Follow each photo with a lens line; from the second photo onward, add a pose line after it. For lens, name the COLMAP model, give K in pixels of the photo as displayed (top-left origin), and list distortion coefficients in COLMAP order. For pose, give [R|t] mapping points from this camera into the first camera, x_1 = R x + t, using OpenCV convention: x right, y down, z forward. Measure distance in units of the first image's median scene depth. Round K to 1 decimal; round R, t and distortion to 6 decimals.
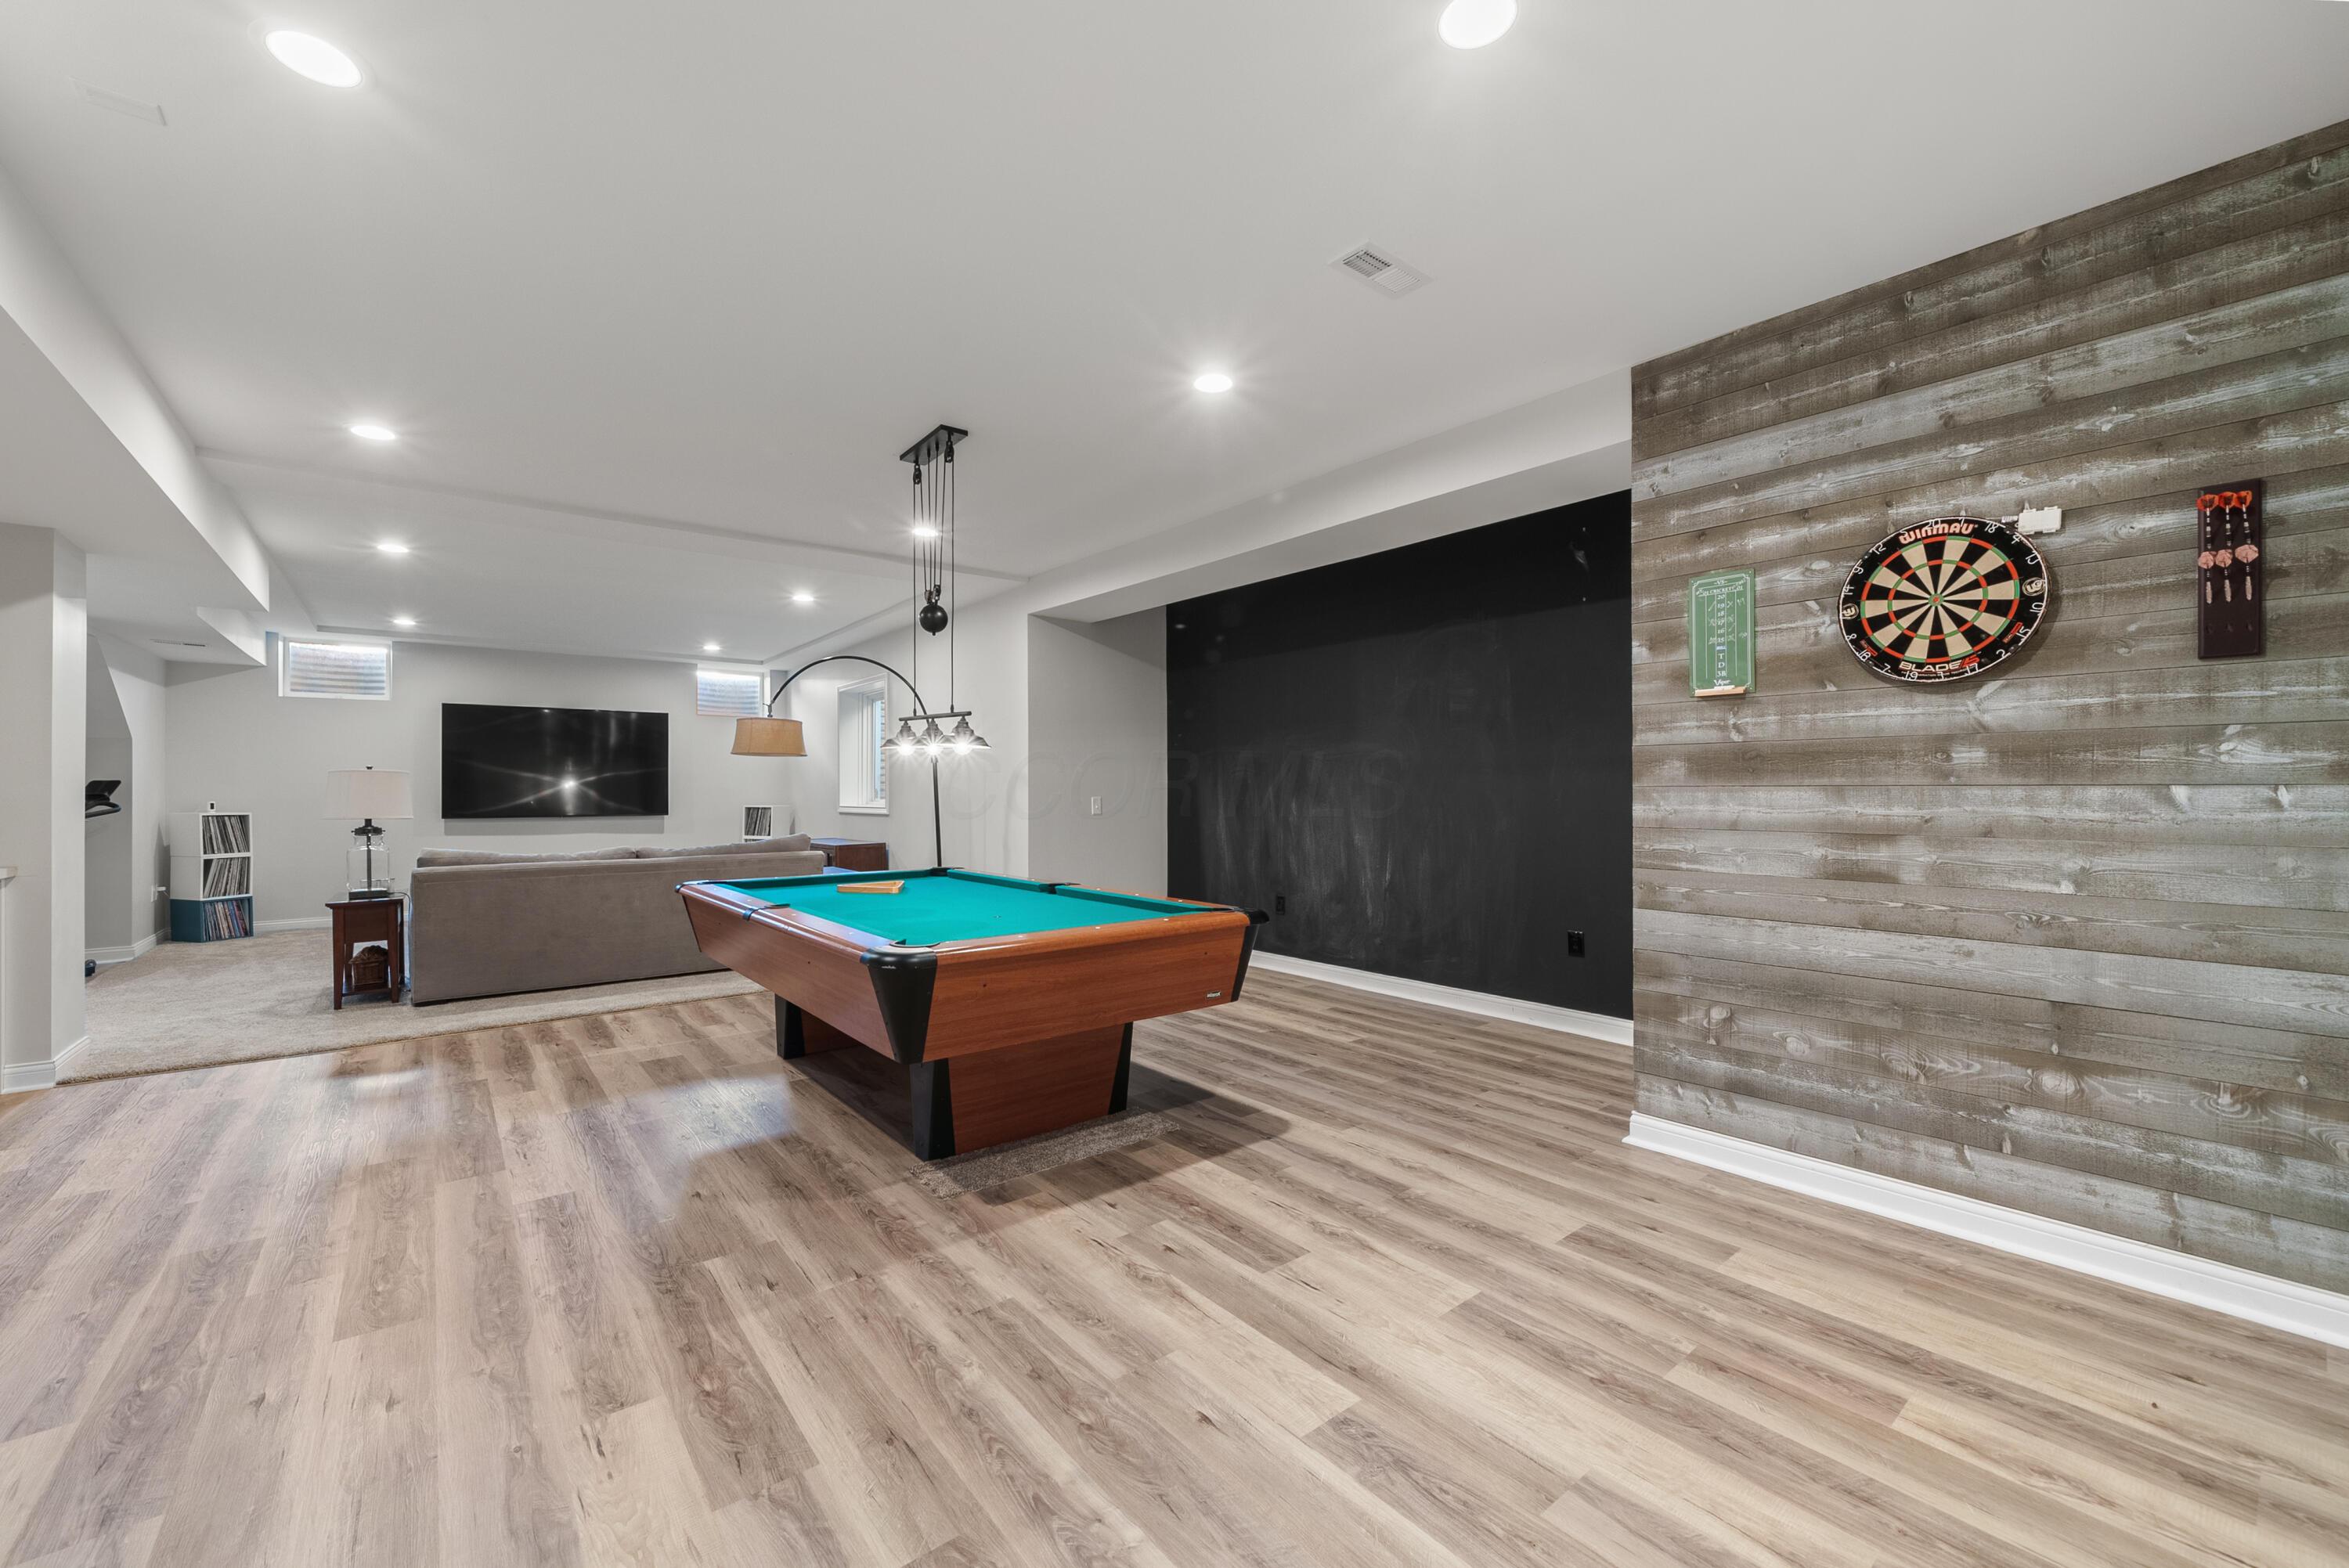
lens RADIAL K [[909.4, 0, 1170.2], [0, 909.4, 787.7], [0, 0, 1]] dist [-0.002551, 0.000294]
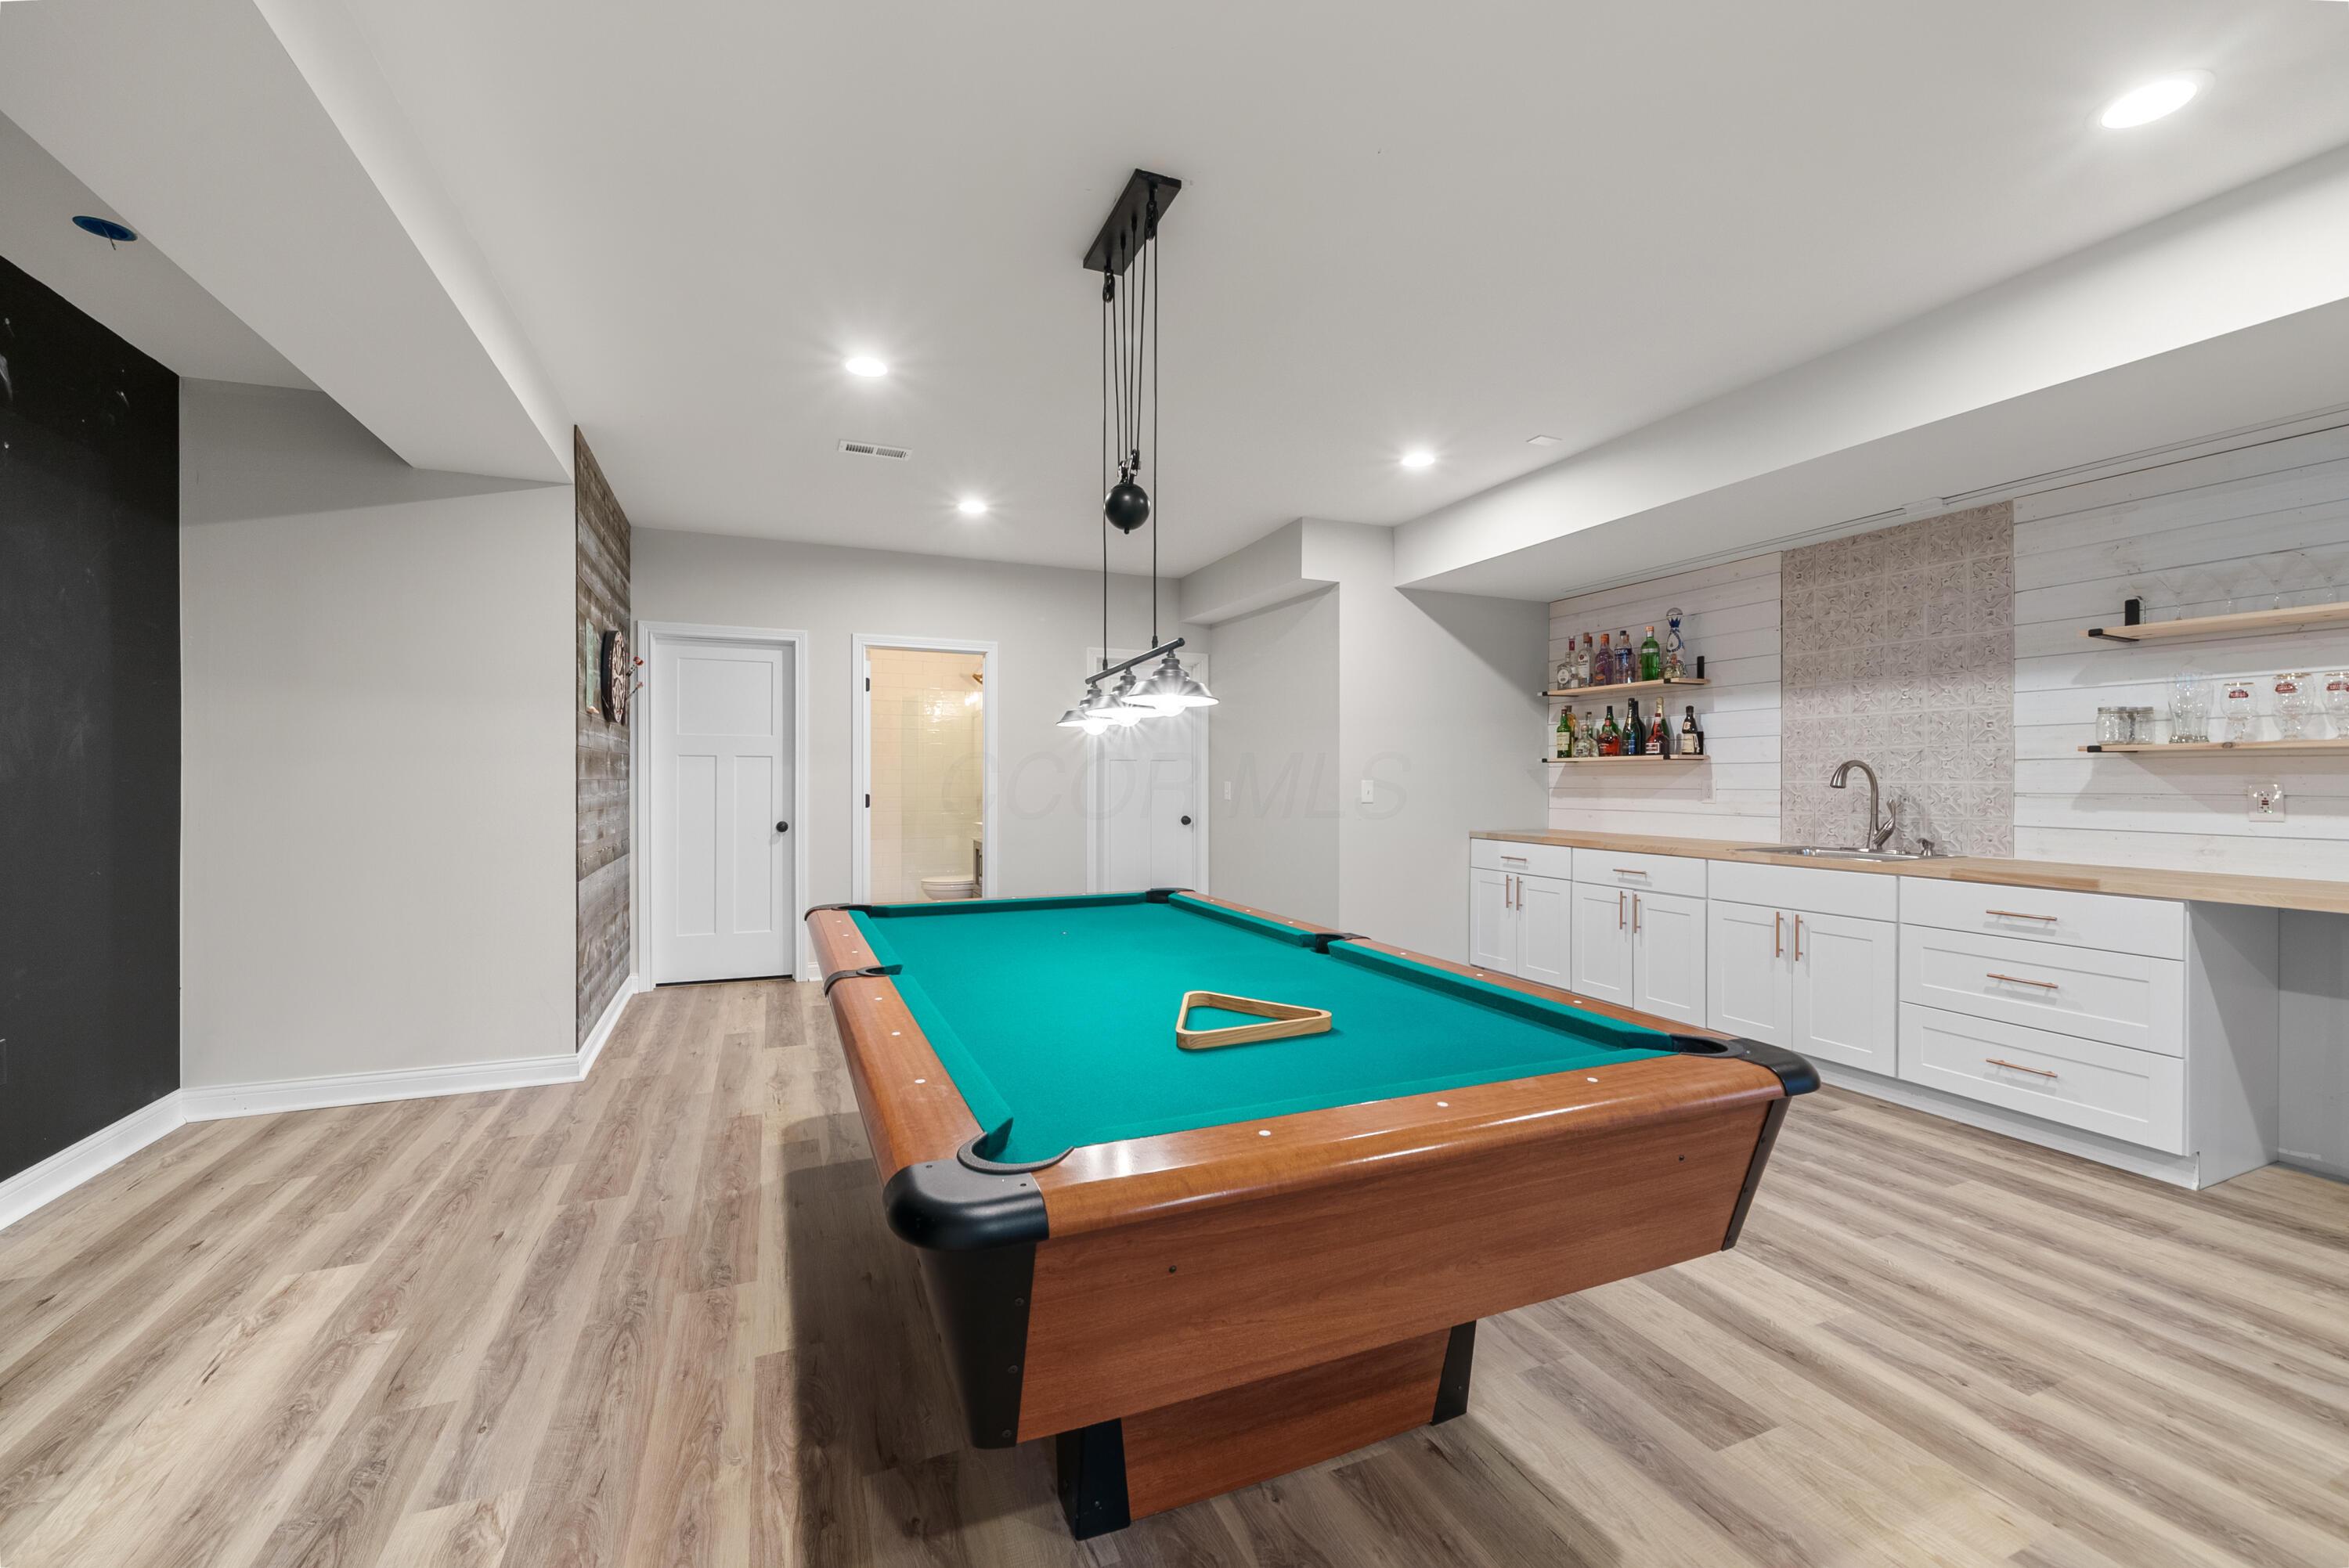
lens RADIAL K [[948.1, 0, 1154.3], [0, 948.1, 779.6], [0, 0, 1]] dist [-0.000580, -0.000403]
pose [[-0.956197, 0.000882, 0.292724, -0.440674], [0.001081, 0.999999, 0.000516, 0.000614], [-0.292723, 0.000810, -0.956197, 1.522375]]
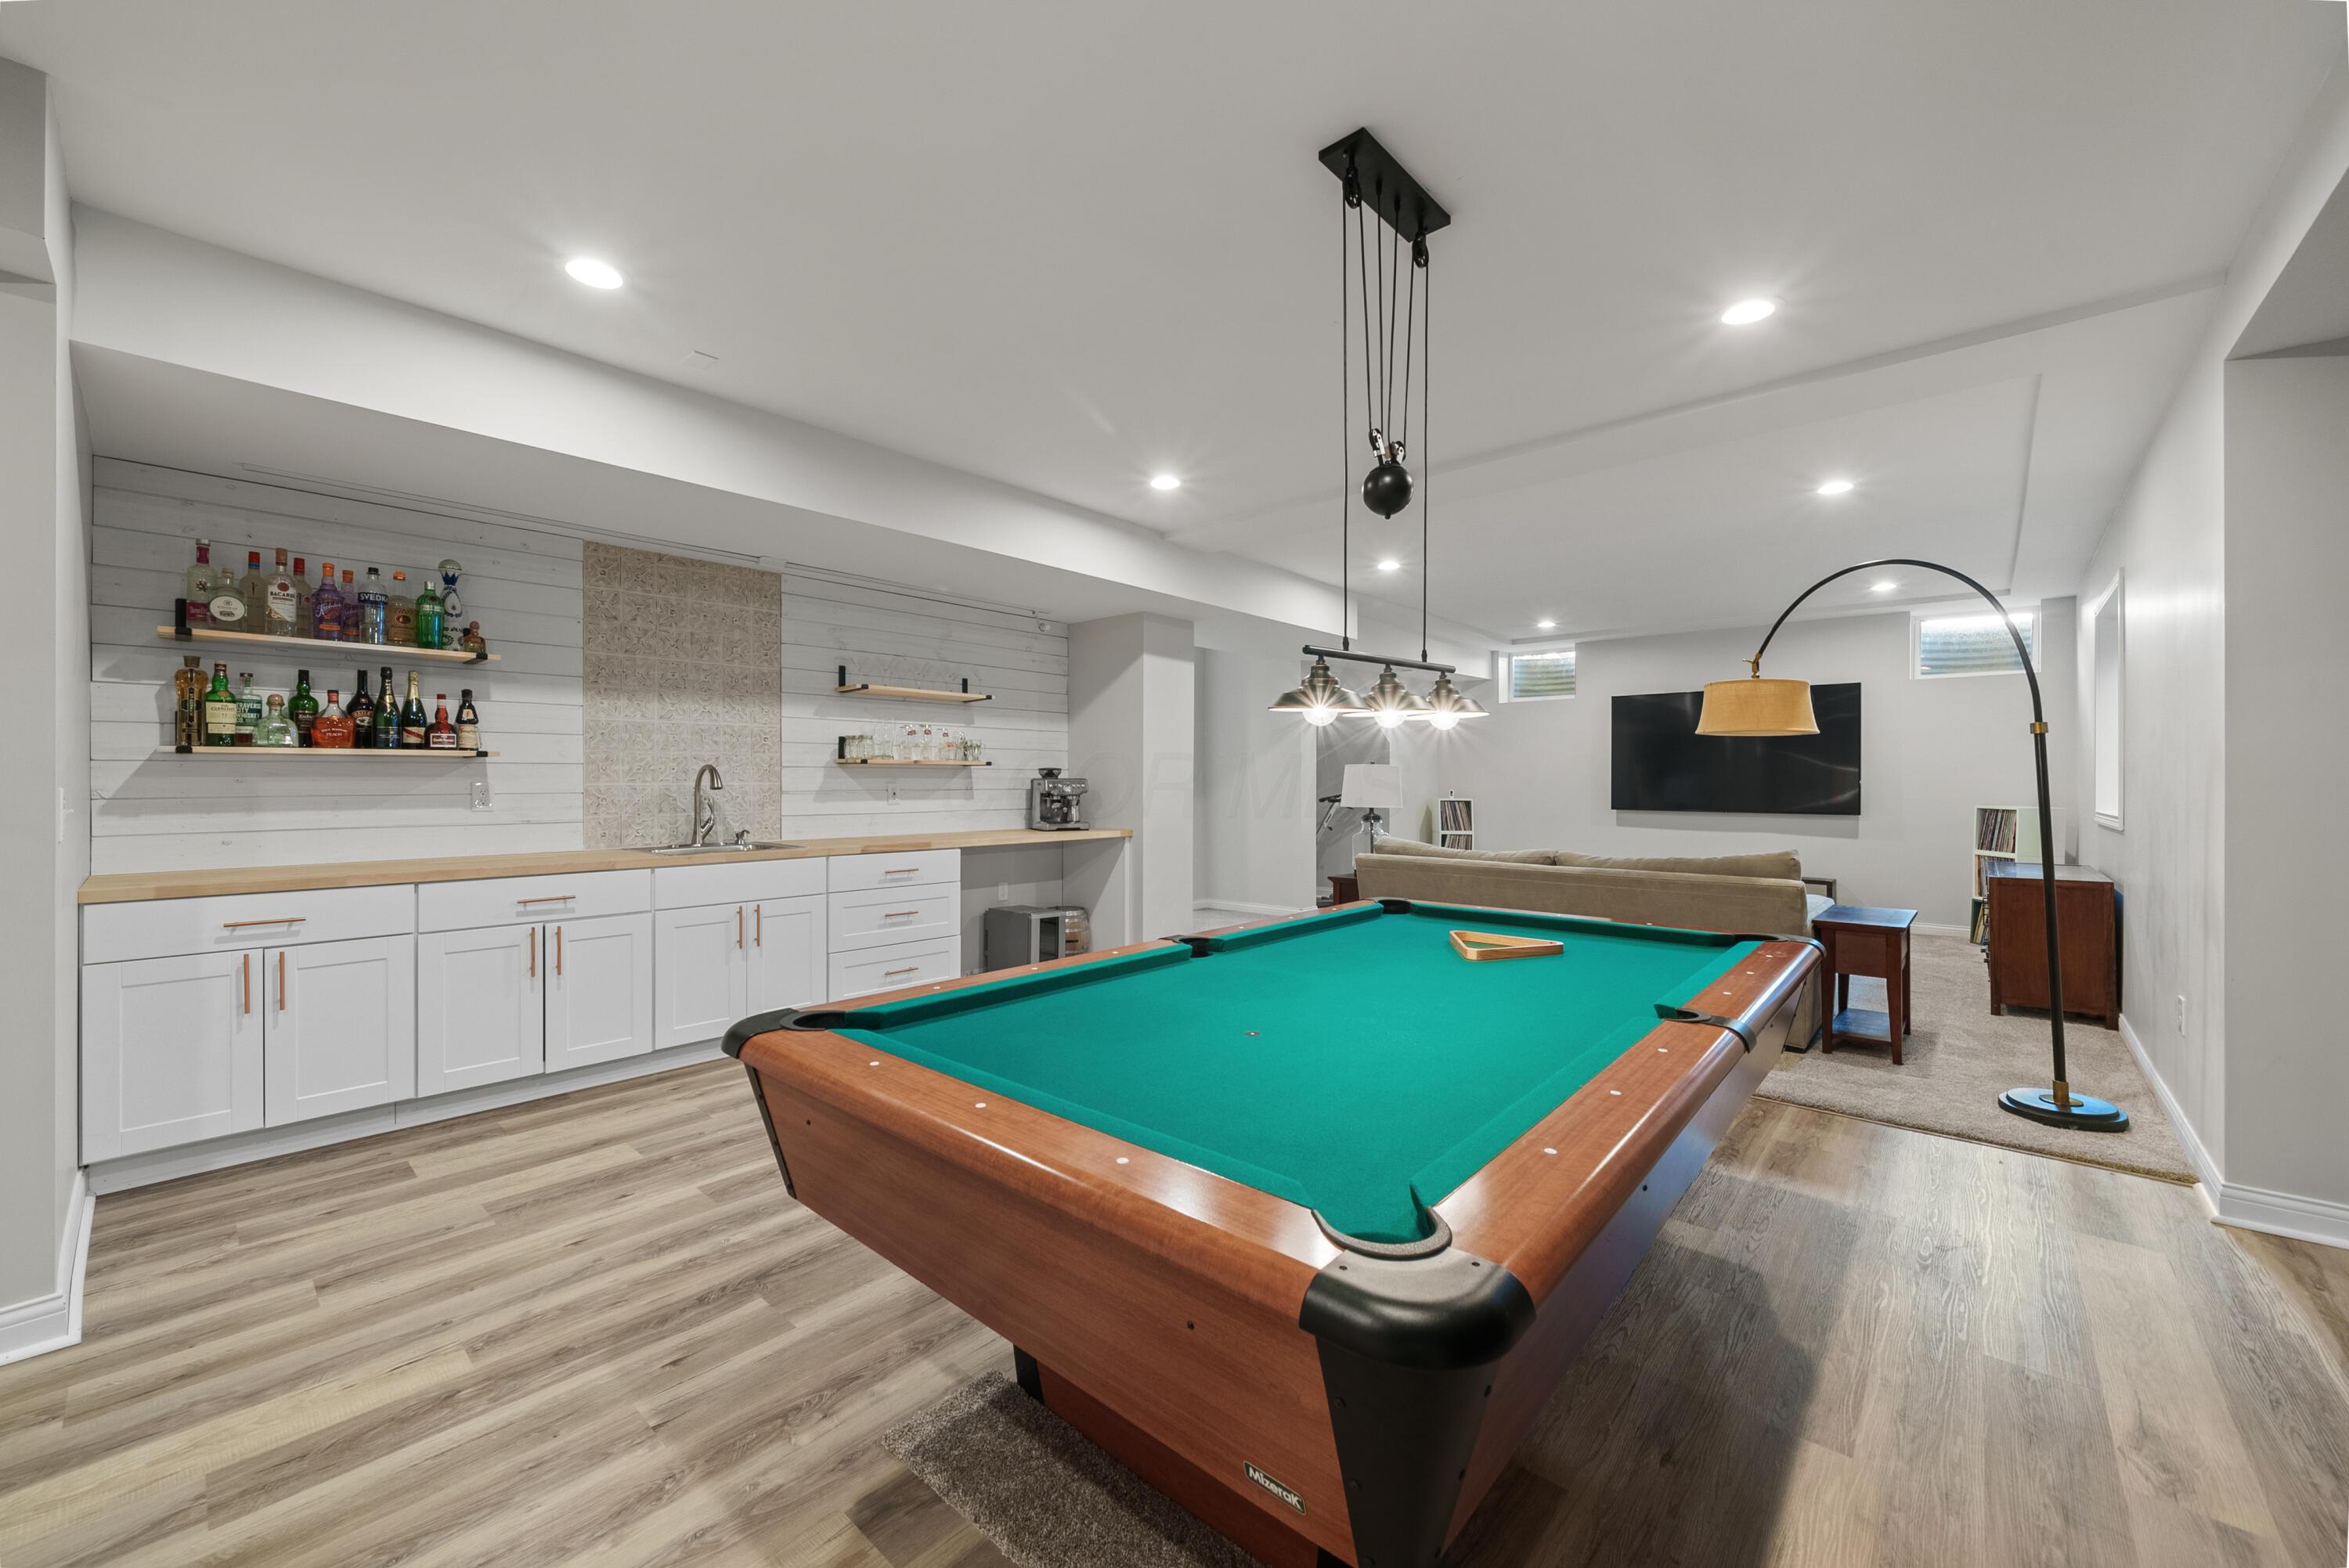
lens RADIAL K [[909.4, 0, 1157.2], [0, 909.4, 780.7], [0, 0, 1]] dist [-0.002551, 0.000294]
pose [[0.159337, 0.007464, -0.987196, 0.266768], [-0.003529, 0.999969, 0.006991, -0.008354], [0.987218, 0.002370, 0.159359, 0.721932]]
